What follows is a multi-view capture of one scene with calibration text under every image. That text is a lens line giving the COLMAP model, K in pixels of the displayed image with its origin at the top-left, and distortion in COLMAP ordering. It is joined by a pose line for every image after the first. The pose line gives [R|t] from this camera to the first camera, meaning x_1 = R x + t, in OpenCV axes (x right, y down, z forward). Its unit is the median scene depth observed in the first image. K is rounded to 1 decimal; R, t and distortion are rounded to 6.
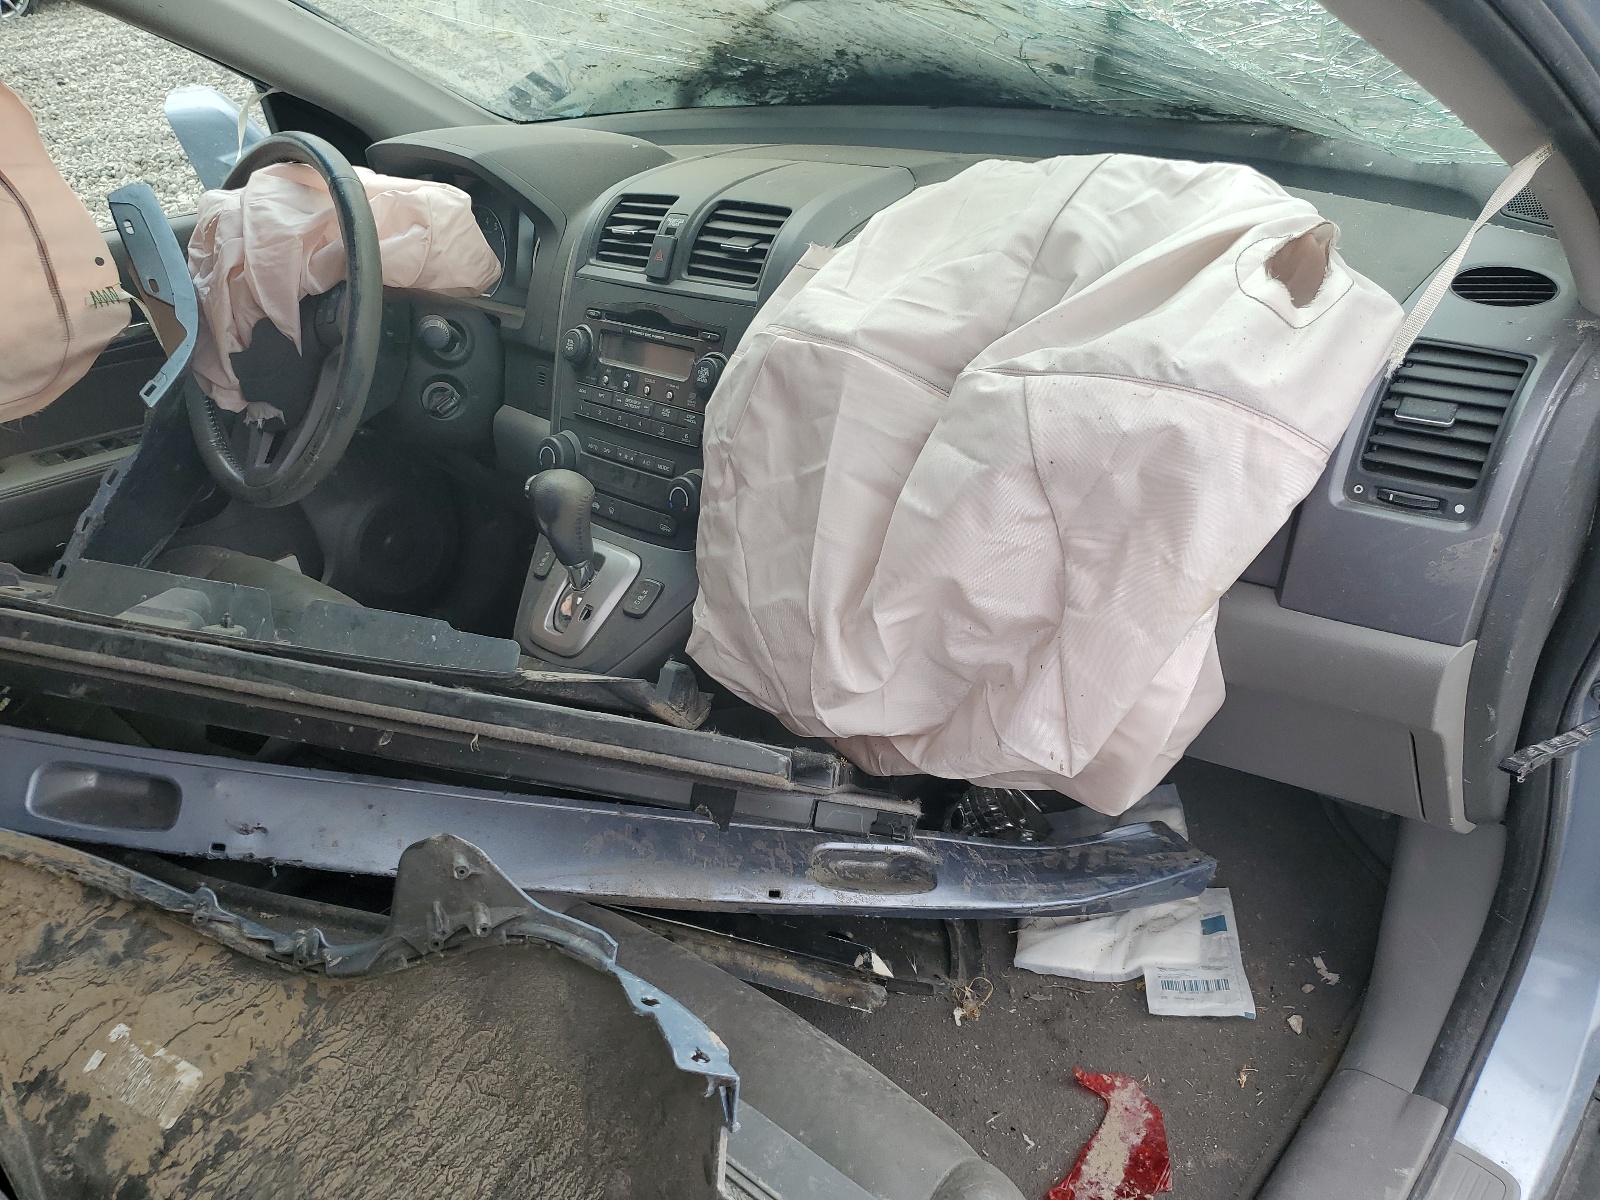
lens RADIAL K [[1220.9, 0, 797.5], [0, 1220.9, 598.8], [0, 0, 1]] dist [0.028811, -0.021098]
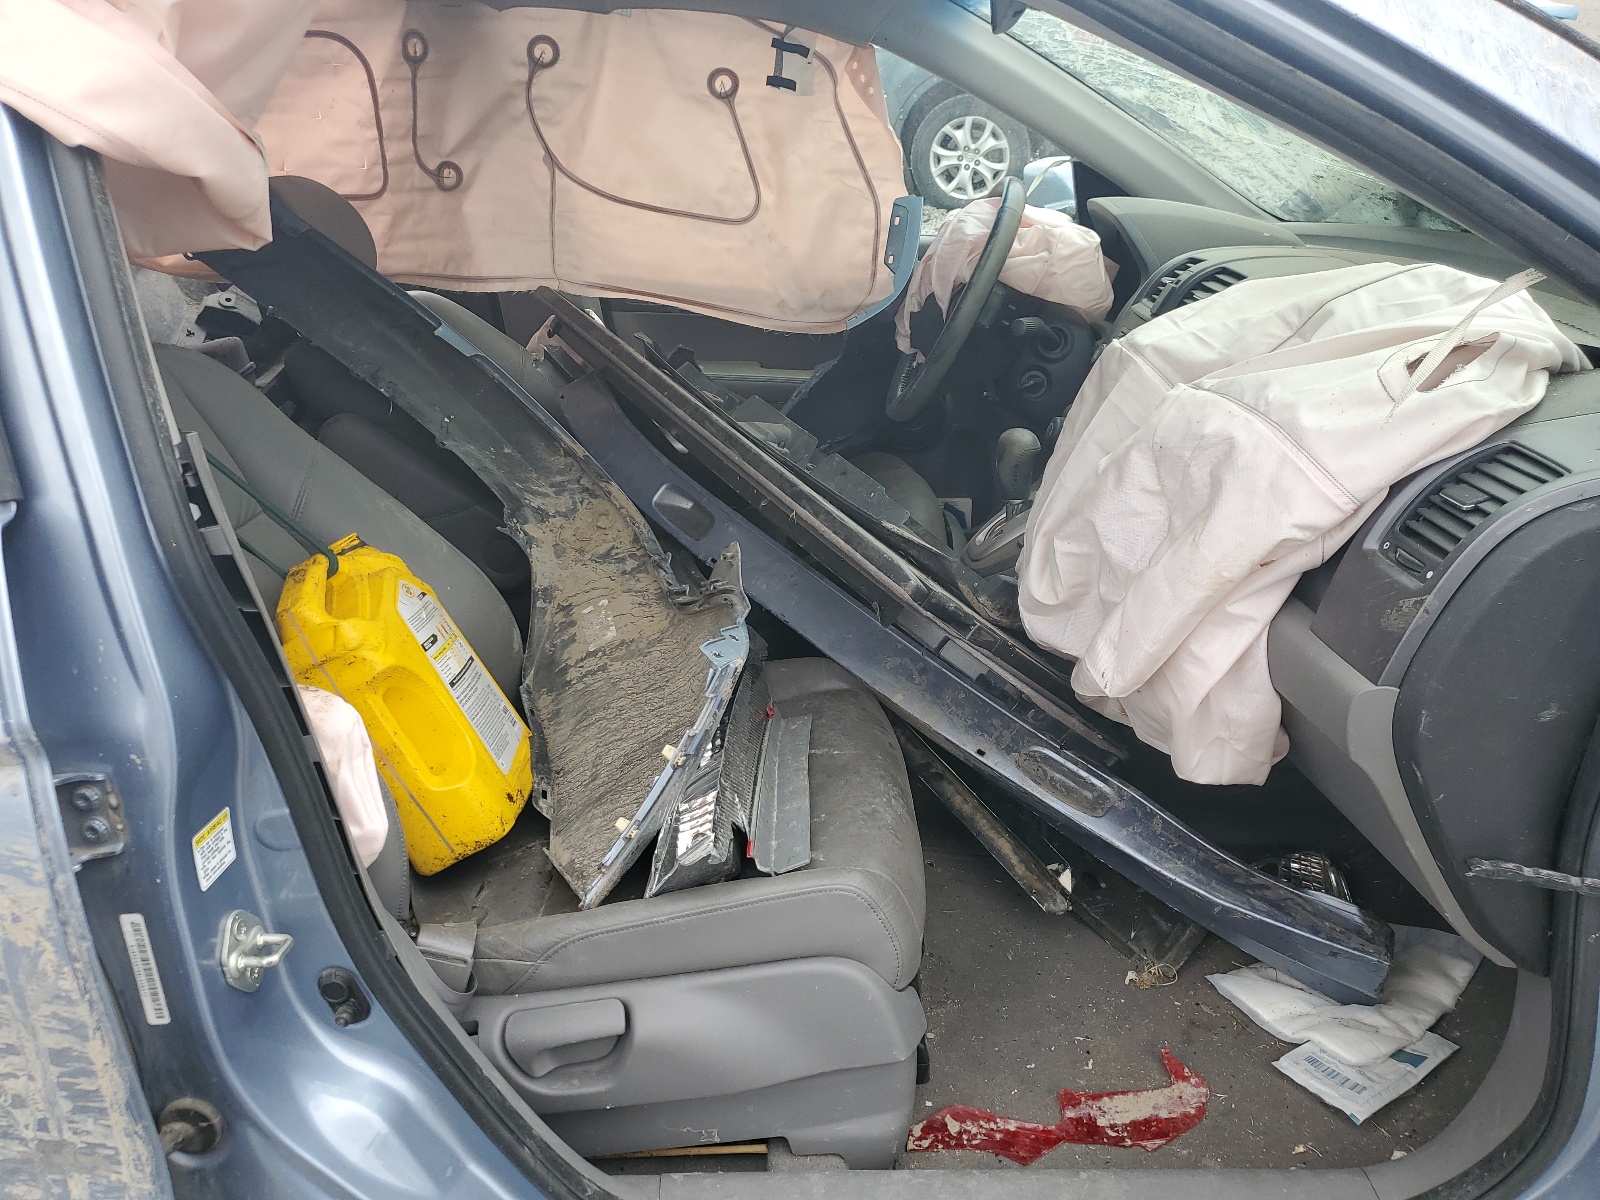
lens RADIAL K [[1220.9, 0, 800.9], [0, 1220.9, 600.4], [0, 0, 1]] dist [0.028811, -0.021098]
pose [[0.668432, 0.354371, -0.653927, 0.654599], [-0.407212, 0.910087, 0.076942, 0.070066], [0.622396, 0.214856, 0.752635, -0.146677]]
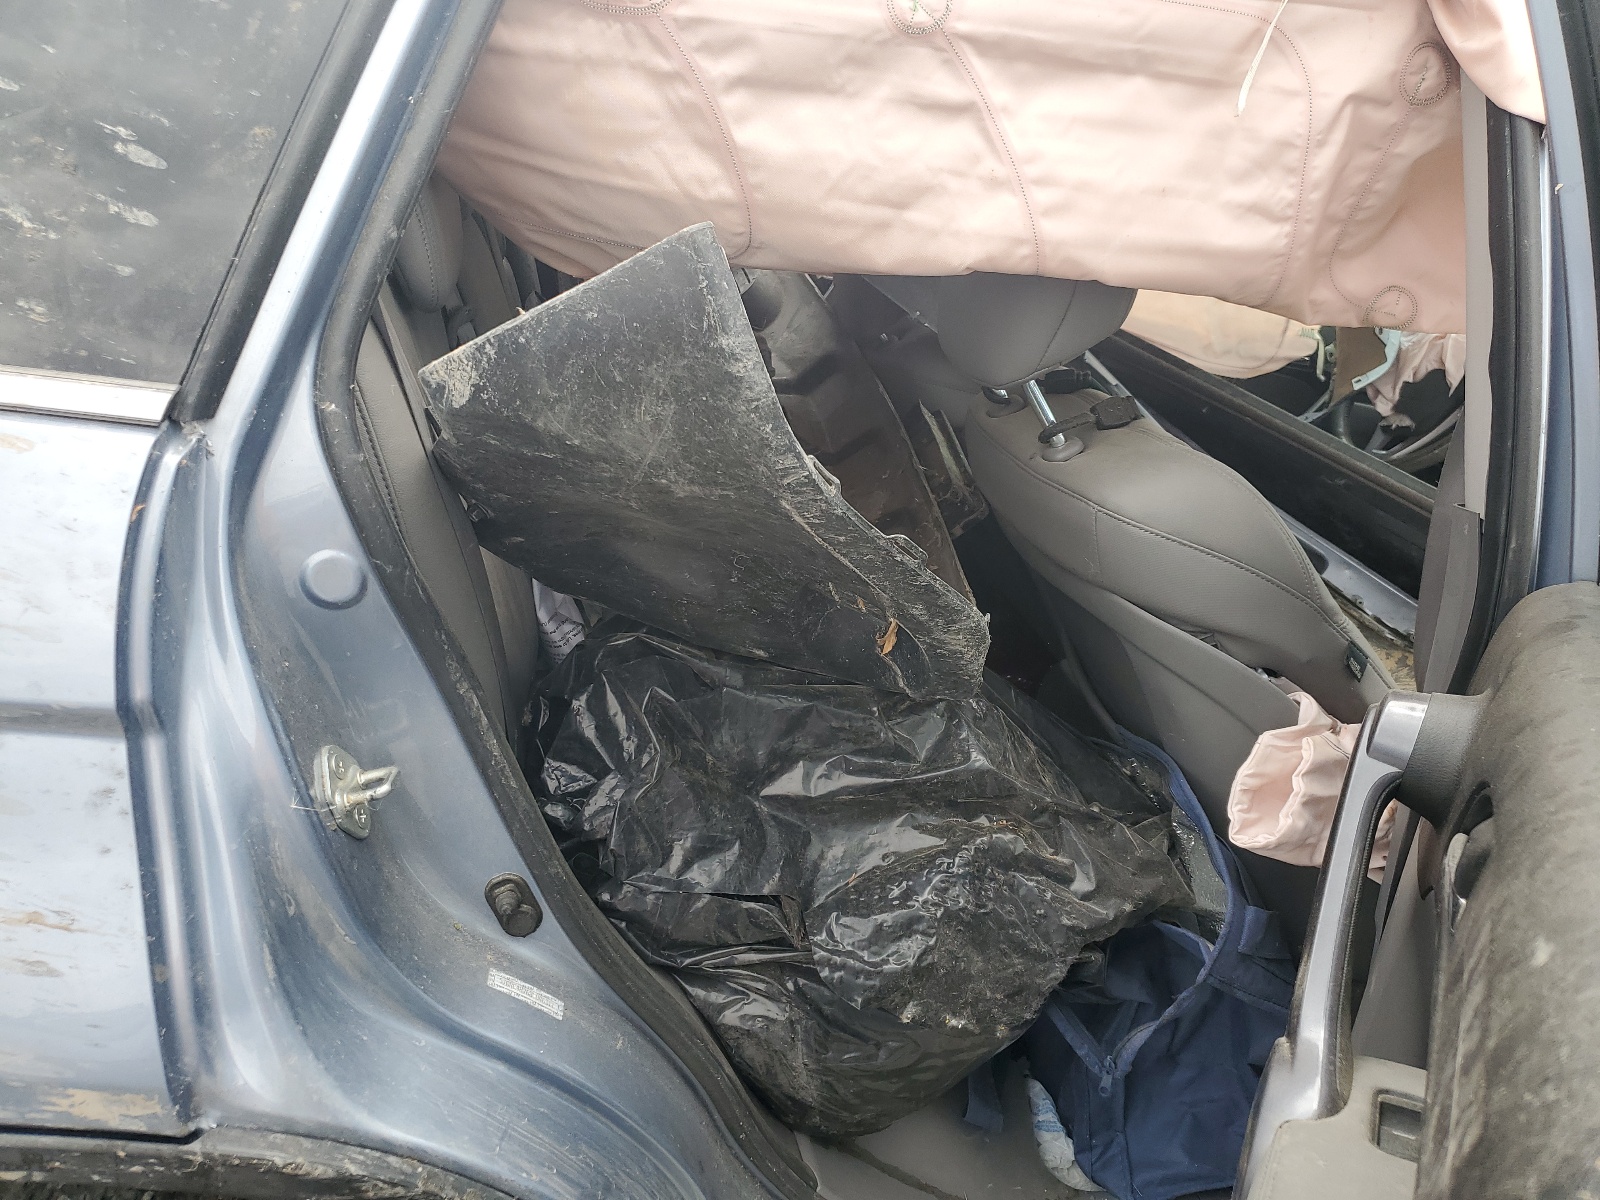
lens RADIAL K [[1220.9, 0, 796.3], [0, 1220.9, 599.0], [0, 0, 1]] dist [0.028811, -0.021098]
pose [[0.739769, 0.435668, -0.512772, -0.111730], [-0.502212, 0.864685, 0.010132, 0.542440], [0.447801, 0.250025, 0.858465, -0.863270]]
